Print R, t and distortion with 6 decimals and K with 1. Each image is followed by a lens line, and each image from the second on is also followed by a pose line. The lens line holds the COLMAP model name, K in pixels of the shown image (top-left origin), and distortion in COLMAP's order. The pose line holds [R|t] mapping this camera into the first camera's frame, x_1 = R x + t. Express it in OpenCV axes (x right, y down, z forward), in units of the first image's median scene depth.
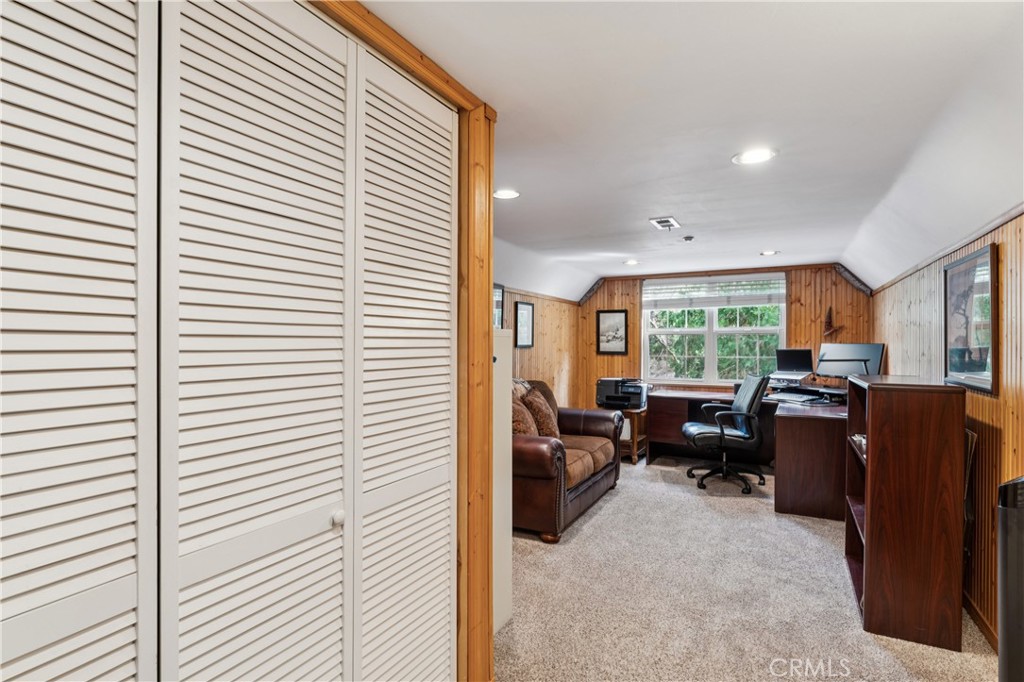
lens RADIAL K [[524.7, 0, 513.0], [0, 524.7, 346.0], [0, 0, 1]] dist [-0.000637, -0.000124]
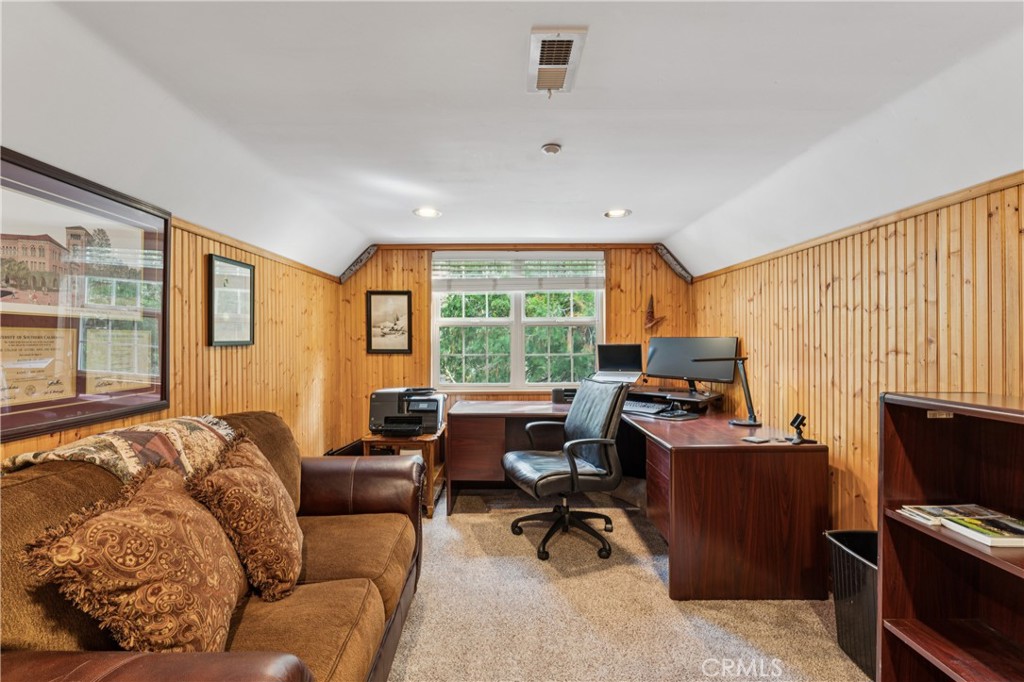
lens RADIAL K [[464.1, 0, 514.5], [0, 464.1, 343.5], [0, 0, 1]] dist [-0.002330, -0.000067]
pose [[0.880379, -0.008555, 0.474194, 0.046776], [0.006053, 0.999959, 0.006803, -0.001127], [-0.474232, -0.003119, 0.880394, 0.426860]]
